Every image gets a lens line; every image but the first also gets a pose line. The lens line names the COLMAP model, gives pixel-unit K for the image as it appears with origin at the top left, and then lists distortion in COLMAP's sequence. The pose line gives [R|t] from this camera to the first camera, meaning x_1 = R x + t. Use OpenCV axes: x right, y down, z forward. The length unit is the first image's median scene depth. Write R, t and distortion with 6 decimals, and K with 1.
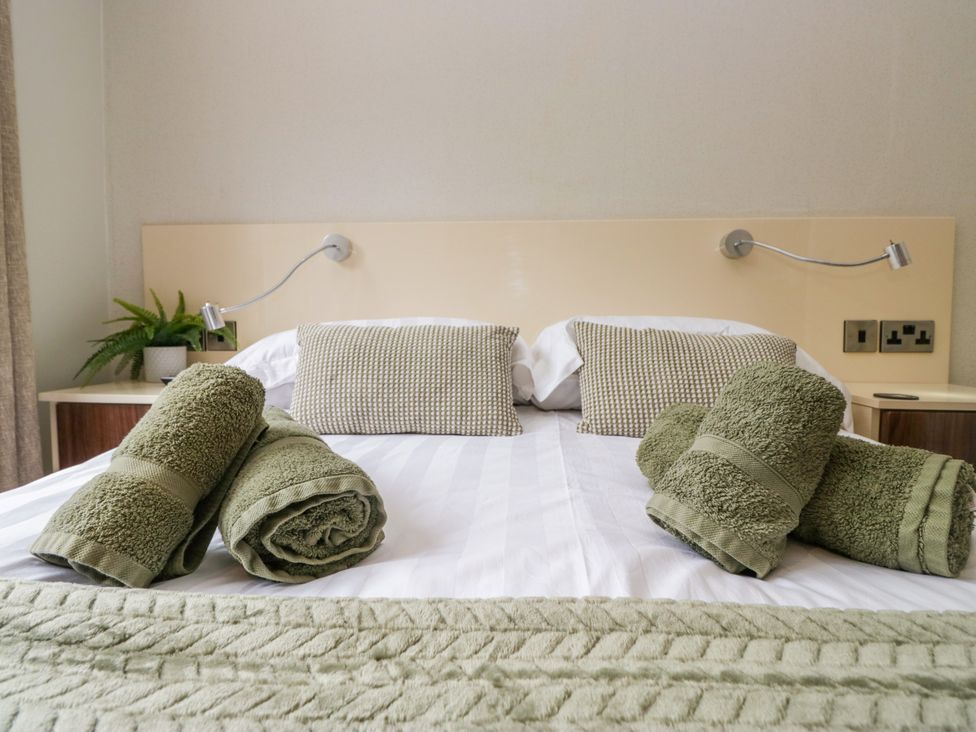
lens RADIAL K [[510.3, 0, 489.7], [0, 510.3, 355.9], [0, 0, 1]] dist [0.003245, -0.016997]
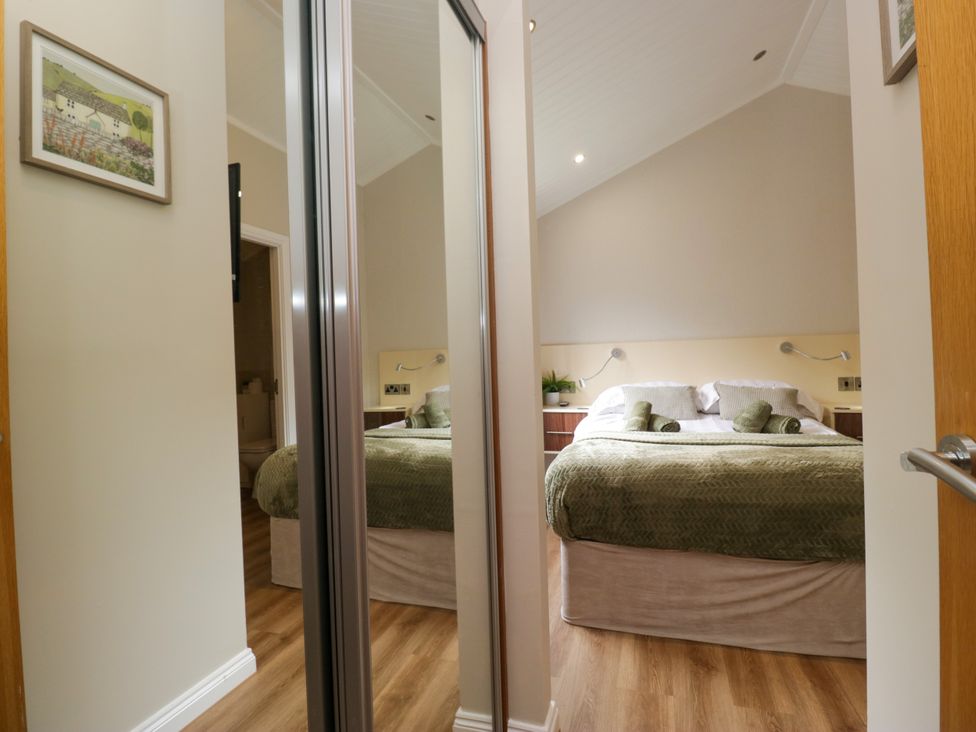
lens RADIAL K [[510.3, 0, 489.7], [0, 510.3, 355.9], [0, 0, 1]] dist [0.003245, -0.016997]
pose [[0.967172, -0.033638, -0.251887, -0.371153], [0.021012, 0.998392, -0.052651, -0.104955], [0.253253, 0.045630, 0.966323, -2.307554]]
